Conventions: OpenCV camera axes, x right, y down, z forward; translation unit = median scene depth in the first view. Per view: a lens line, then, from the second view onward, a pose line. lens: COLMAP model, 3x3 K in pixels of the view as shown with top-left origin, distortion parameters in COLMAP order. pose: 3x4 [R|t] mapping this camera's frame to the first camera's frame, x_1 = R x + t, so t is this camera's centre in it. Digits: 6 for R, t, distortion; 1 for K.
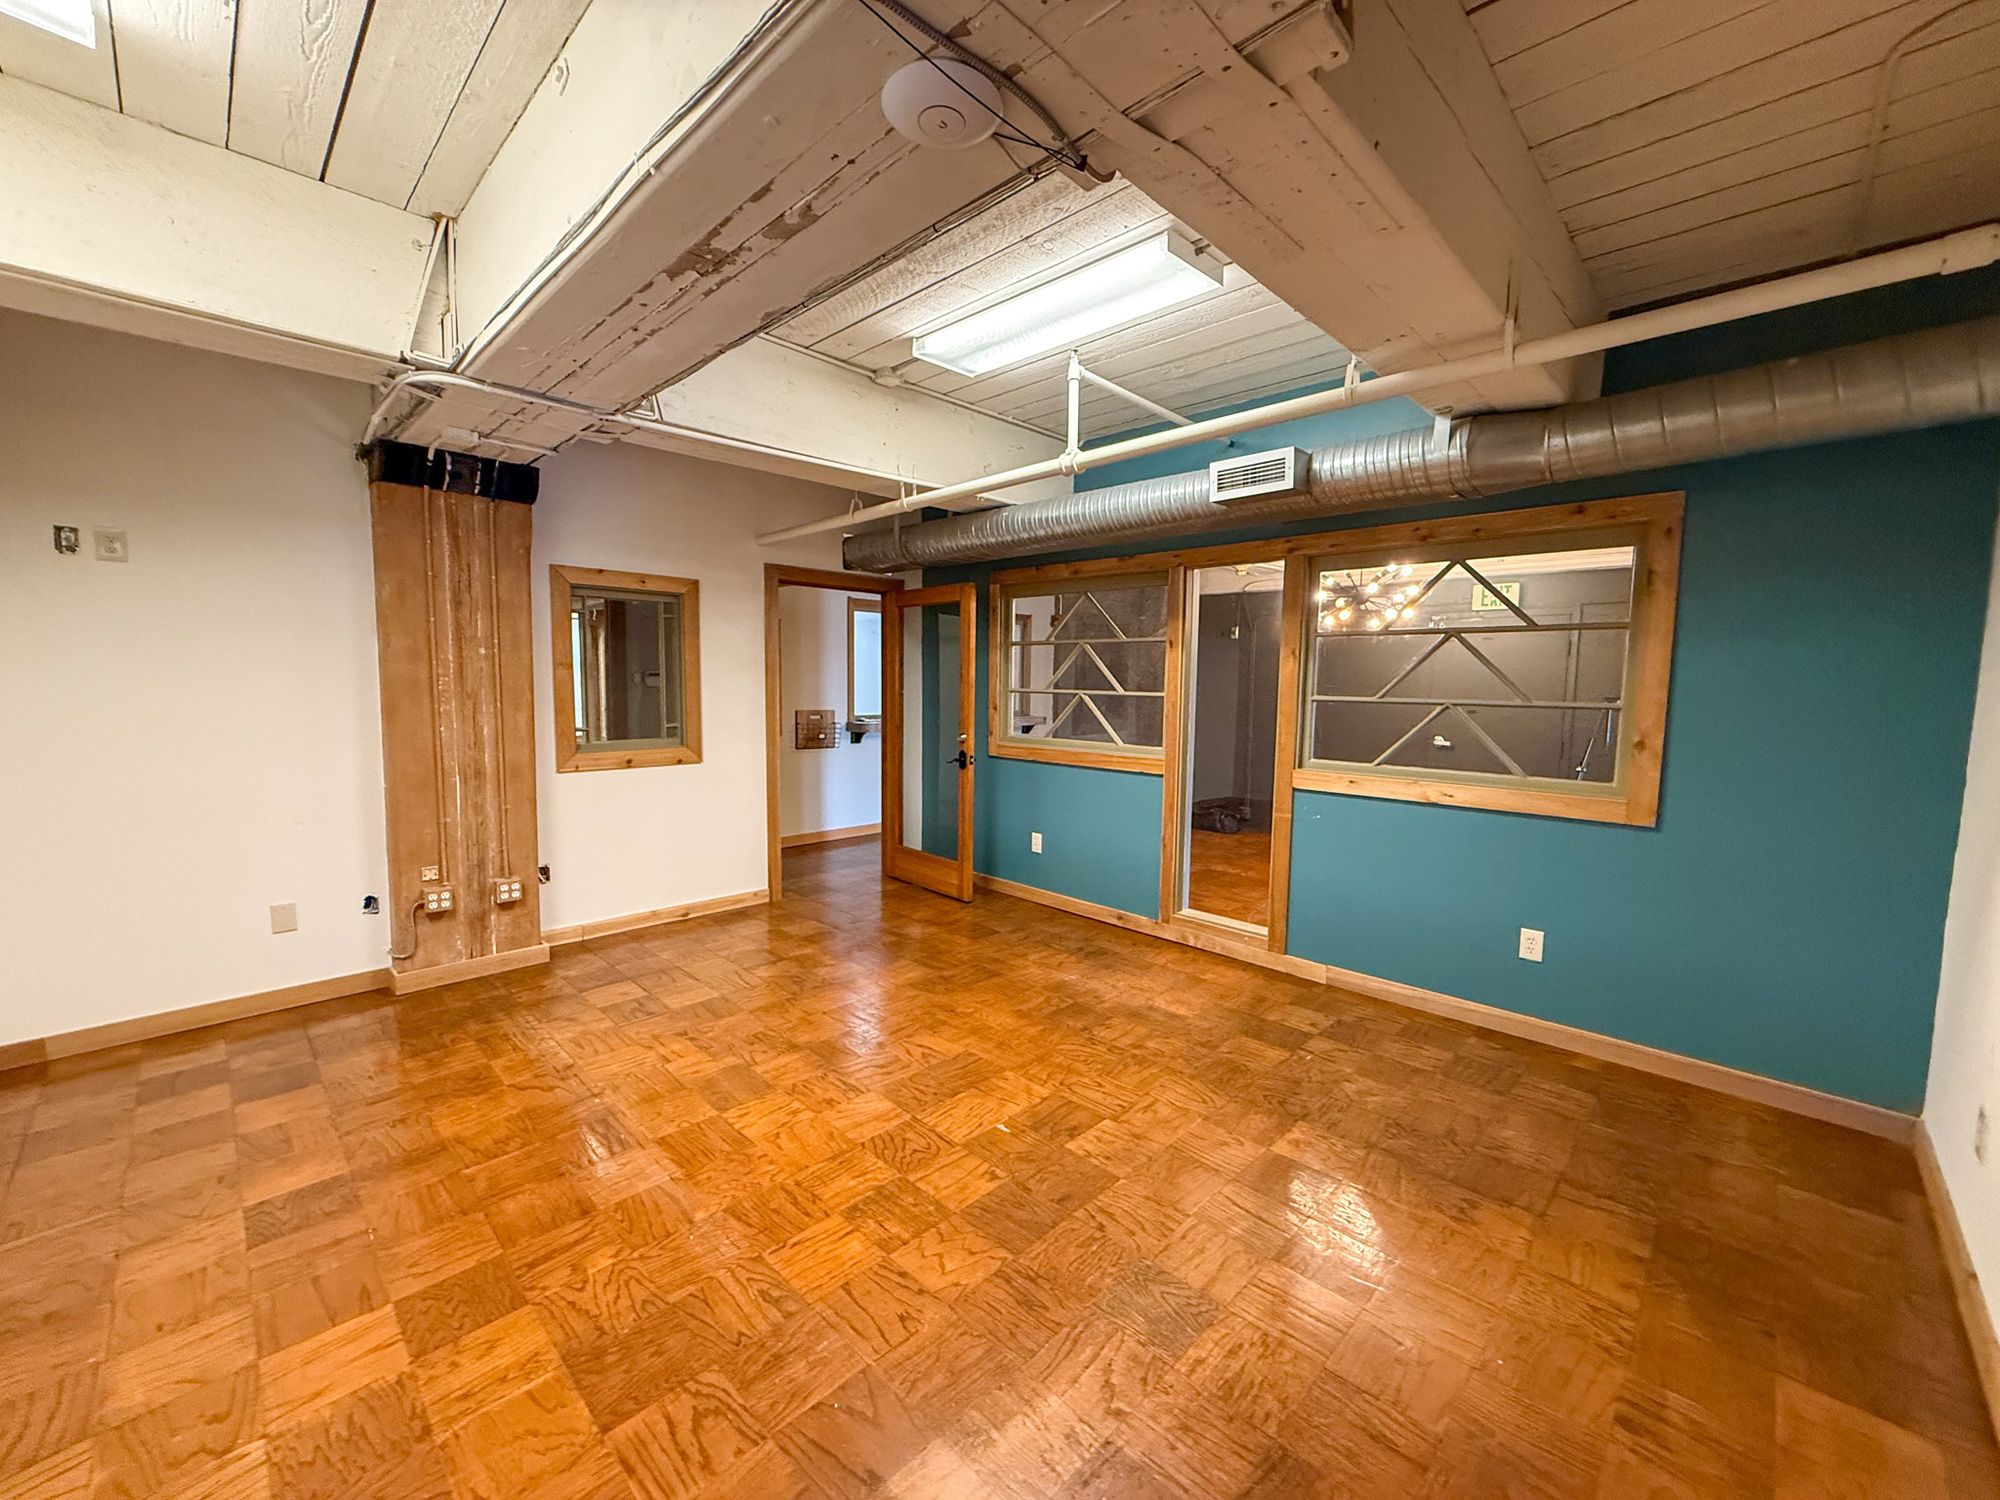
lens RADIAL K [[793.9, 0, 1001.3], [0, 793.9, 745.0], [0, 0, 1]] dist [-0.001626, -0.000223]
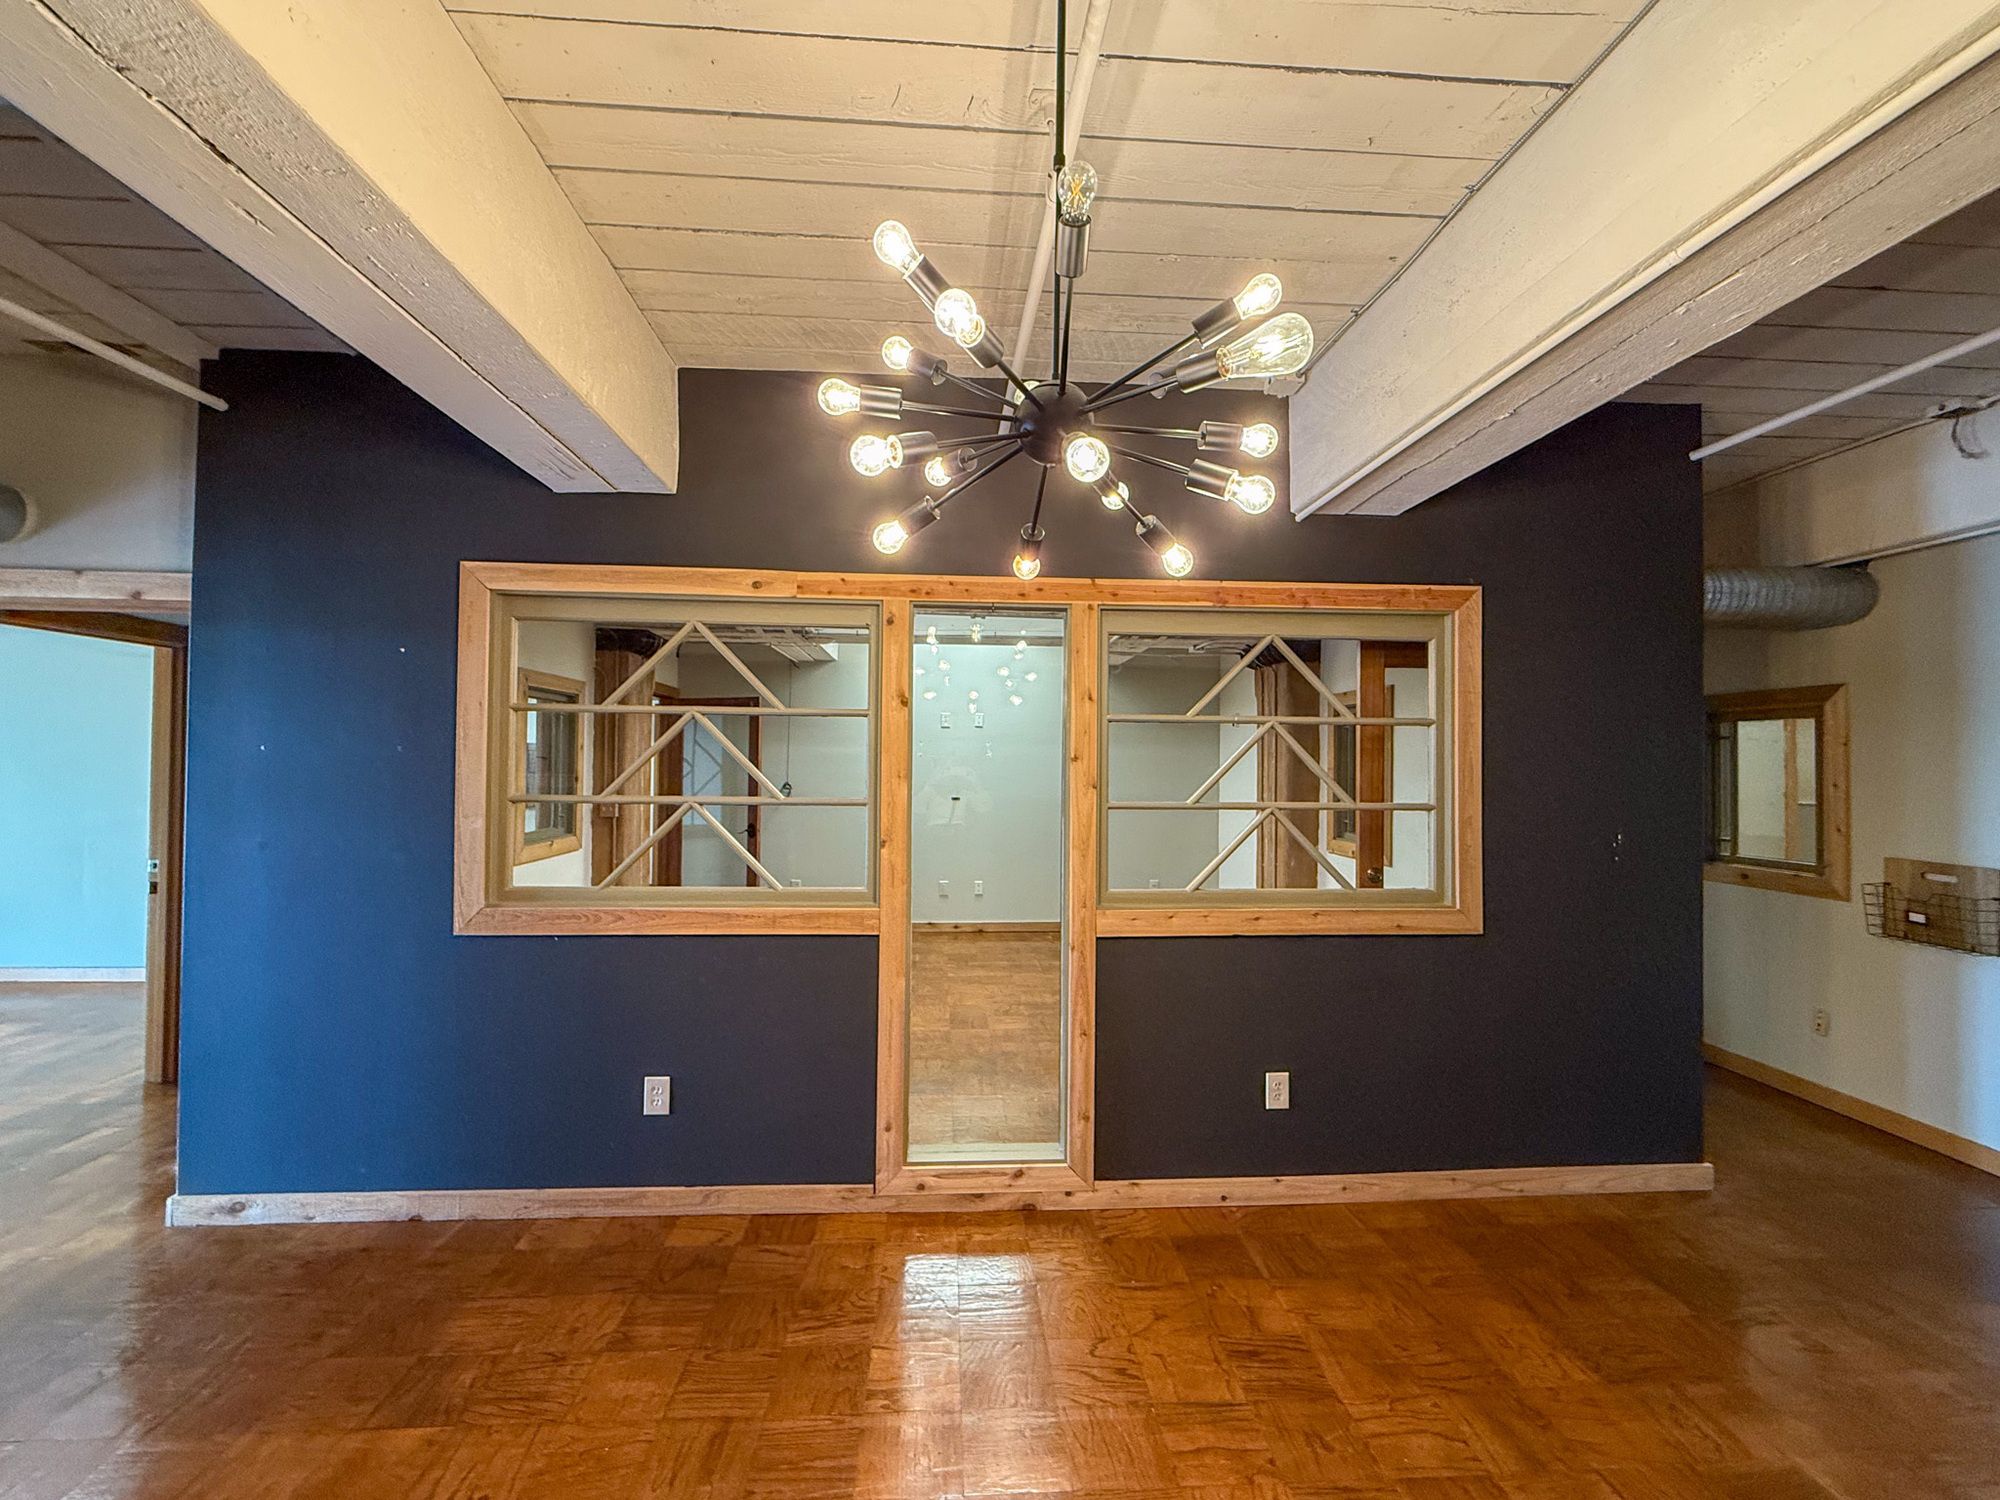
lens RADIAL K [[793.9, 0, 989.5], [0, 793.9, 751.7], [0, 0, 1]] dist [-0.001626, -0.000223]
pose [[-0.661677, -0.031775, -0.749115, 0.648714], [-0.085913, 0.995734, 0.033648, -0.100869], [0.744850, 0.086623, -0.661585, 1.182493]]
